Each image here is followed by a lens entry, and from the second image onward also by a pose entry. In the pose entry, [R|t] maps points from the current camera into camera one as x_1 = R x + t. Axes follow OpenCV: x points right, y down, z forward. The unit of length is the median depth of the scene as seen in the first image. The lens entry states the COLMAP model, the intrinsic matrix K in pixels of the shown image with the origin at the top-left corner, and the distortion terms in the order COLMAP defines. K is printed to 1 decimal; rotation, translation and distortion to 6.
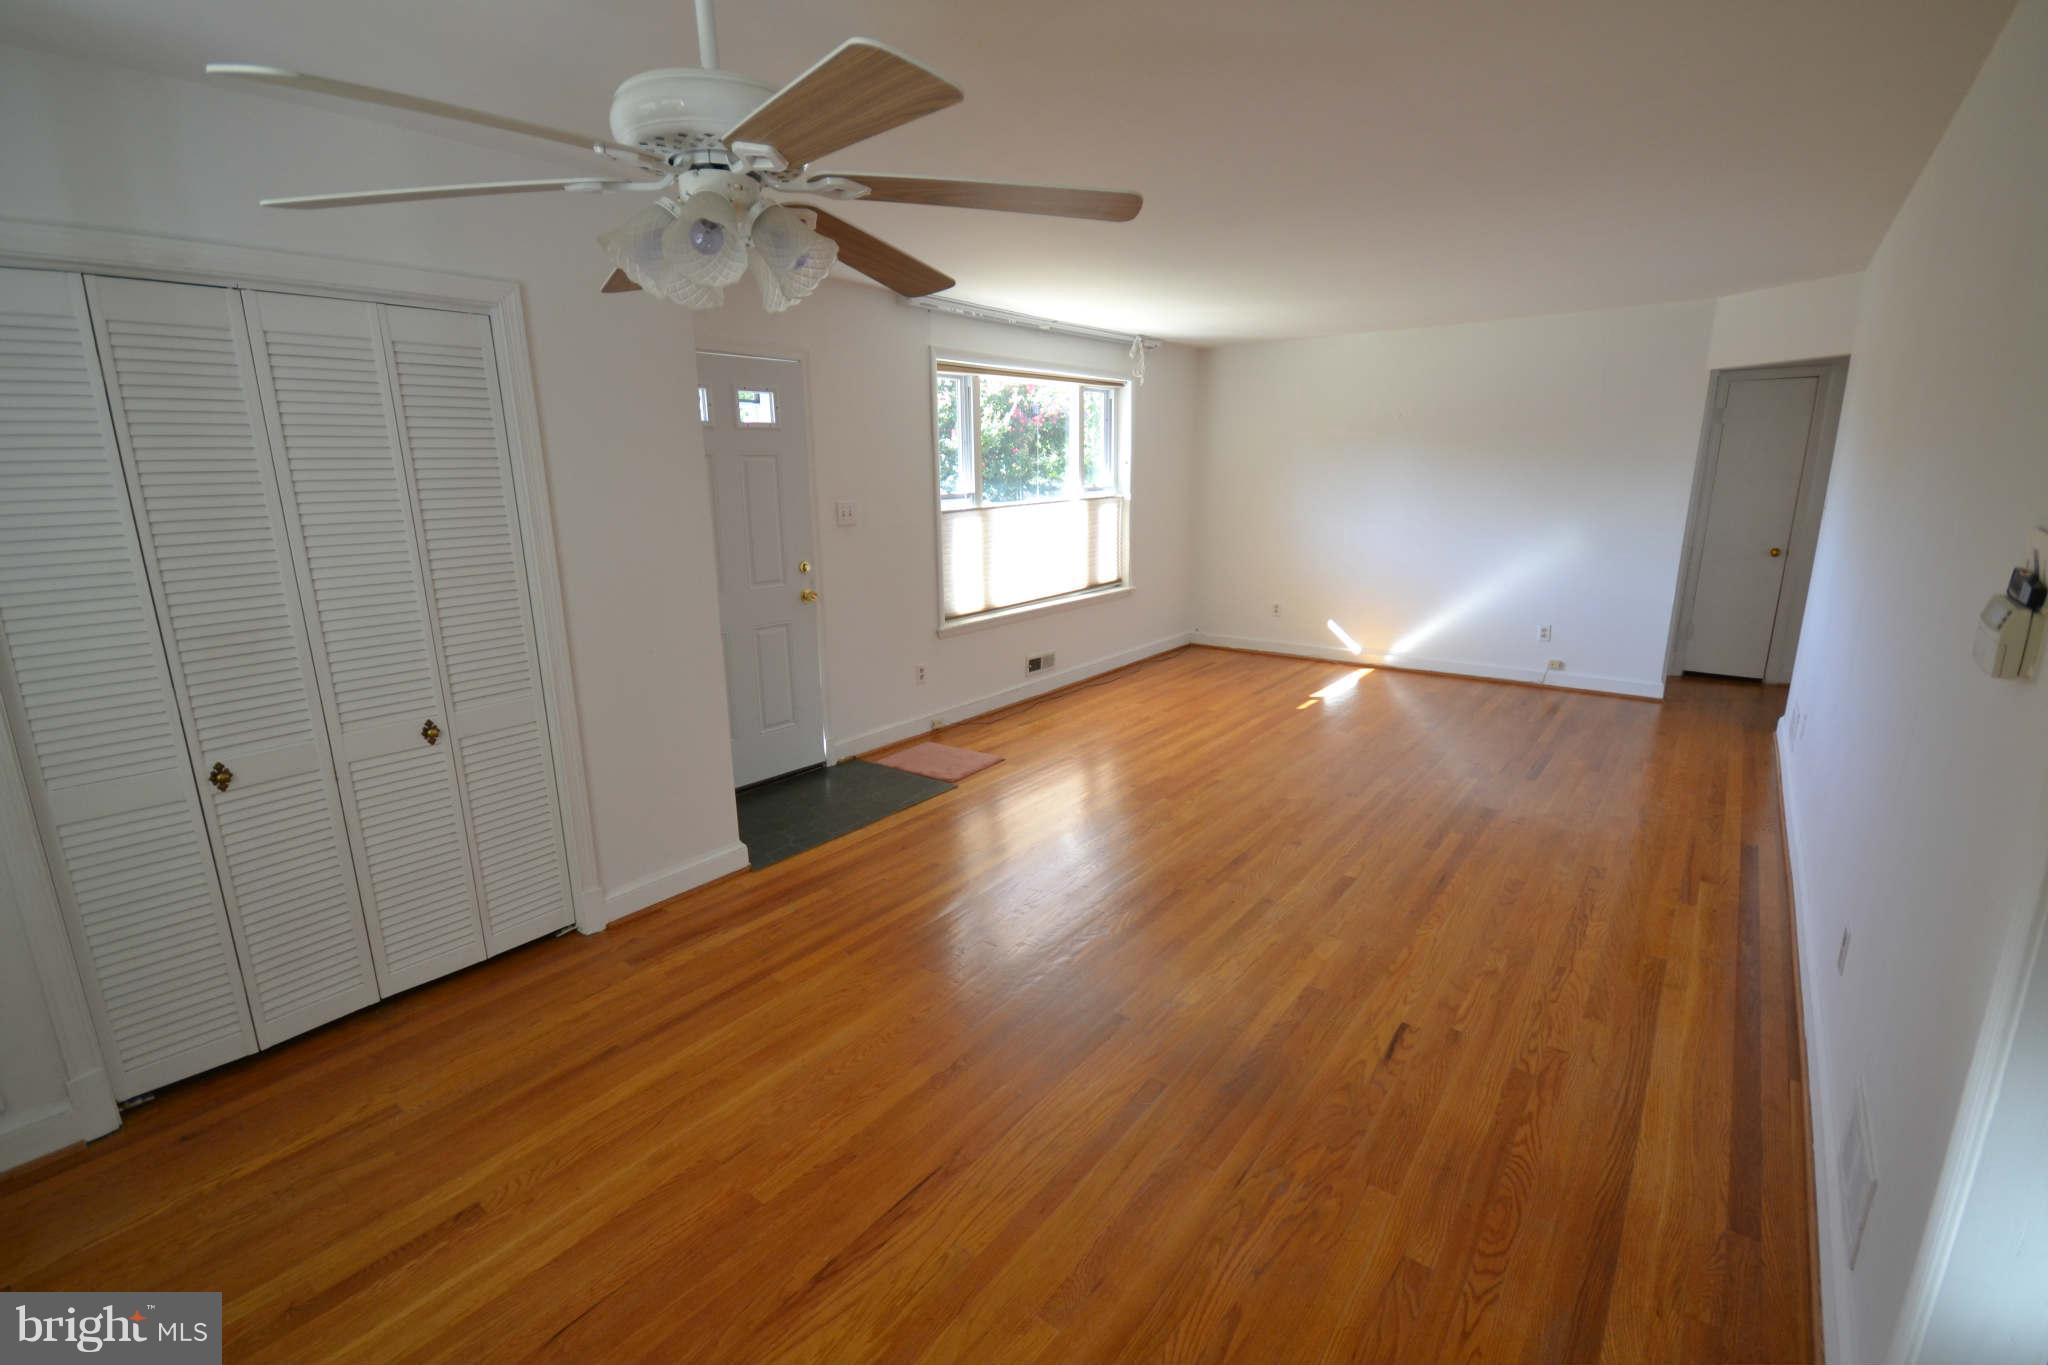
lens RADIAL K [[909.9, 0, 1013.9], [0, 909.9, 678.4], [0, 0, 1]] dist [-0.001015, -0.000147]
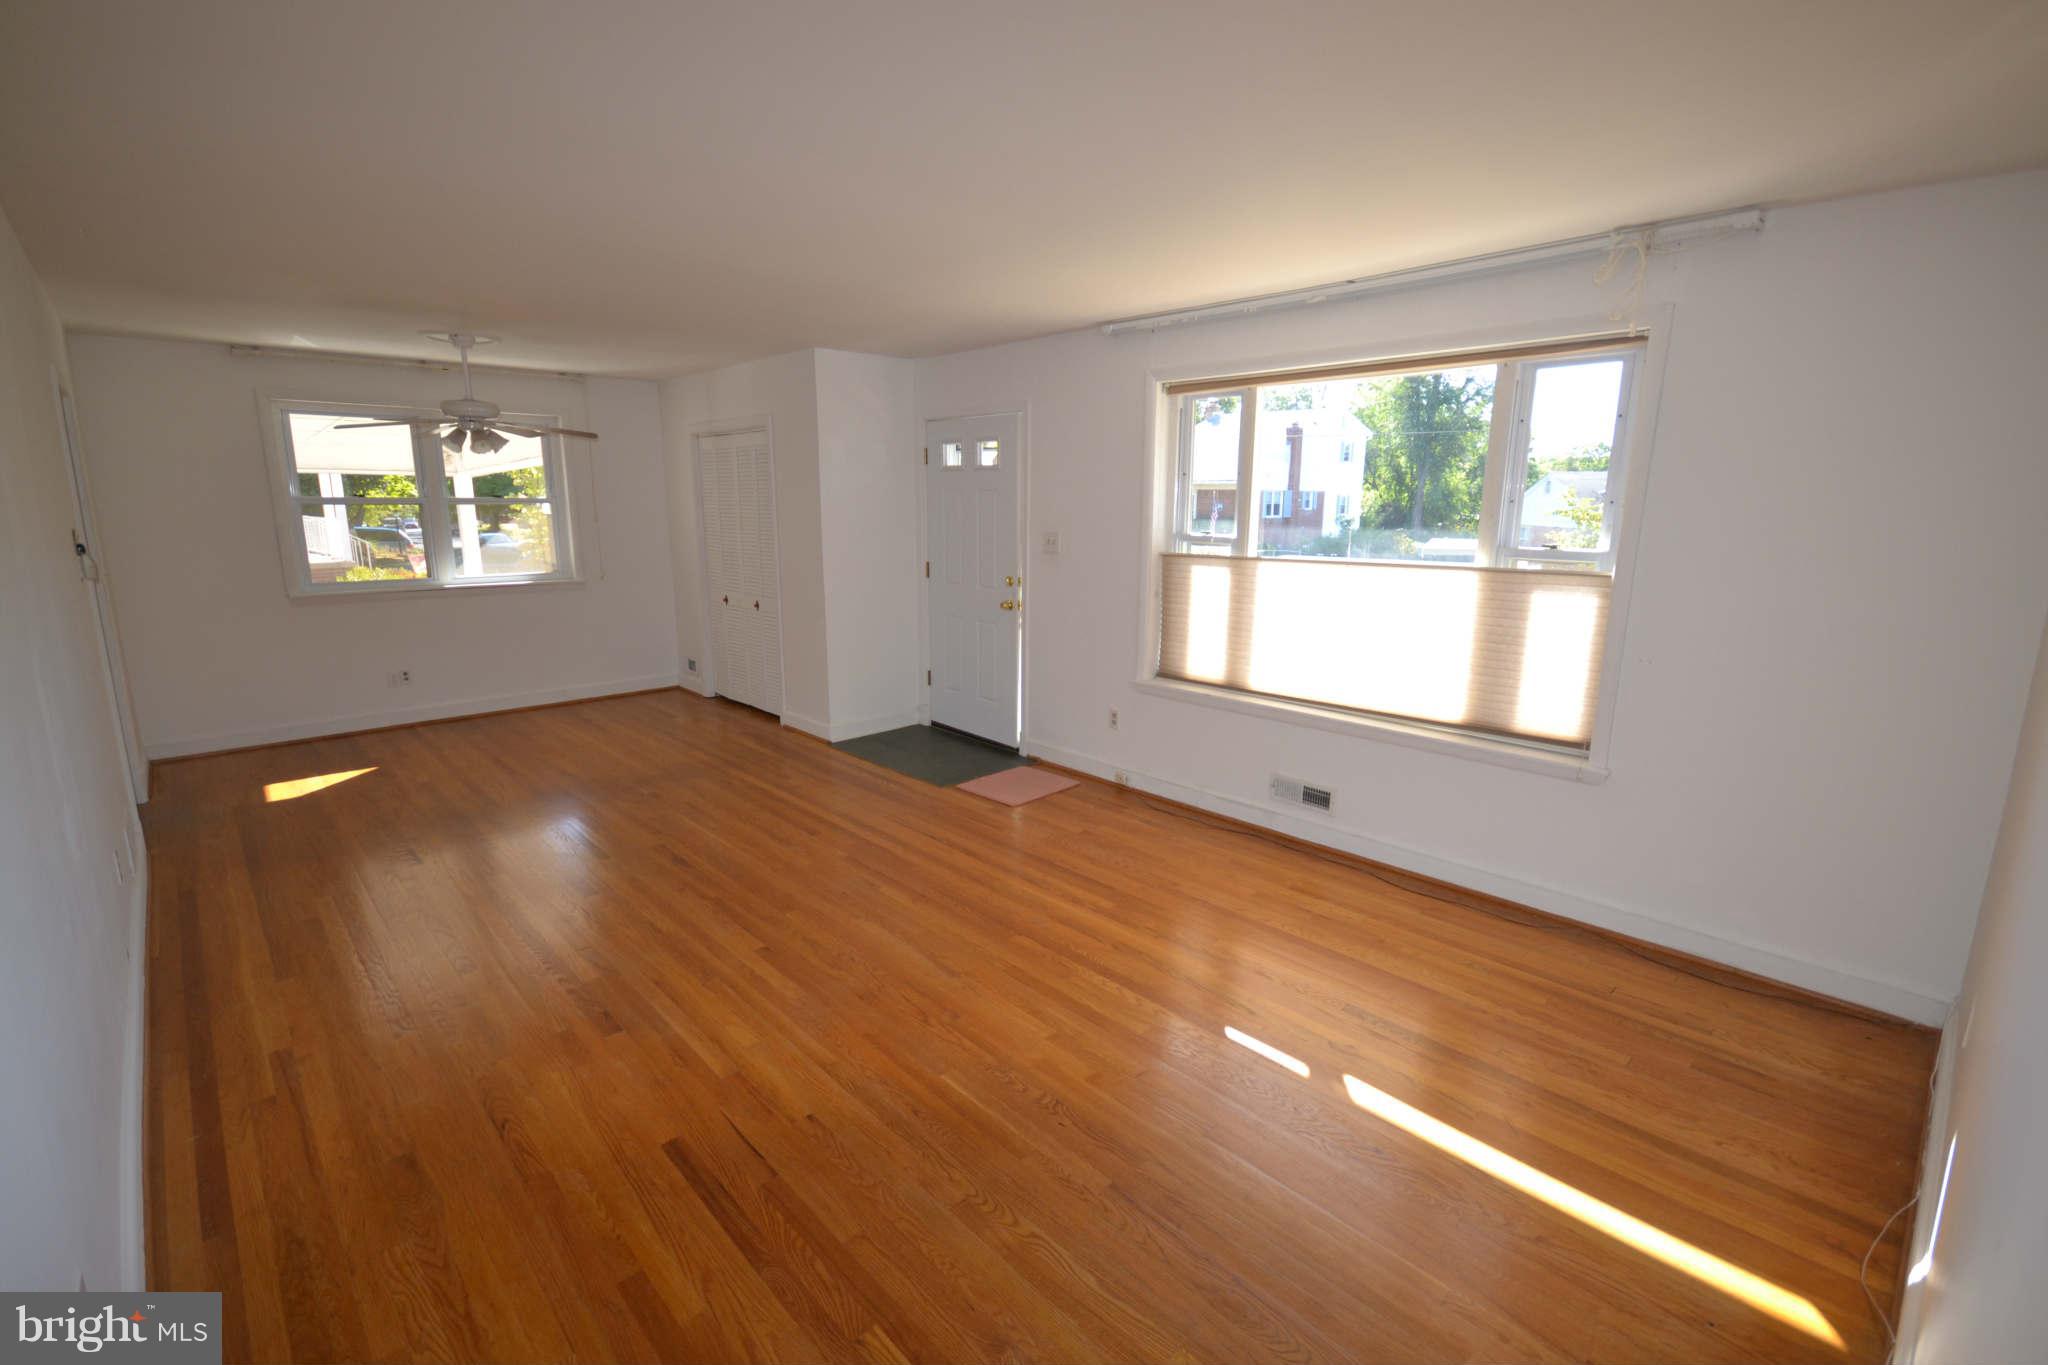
lens RADIAL K [[909.9, 0, 1013.9], [0, 909.9, 678.4], [0, 0, 1]] dist [-0.001015, -0.000147]
pose [[-0.155857, 0.210149, -0.965166, 0.887571], [-0.224983, 0.943872, 0.241843, -0.270708], [0.961817, 0.254839, -0.099830, 1.066983]]
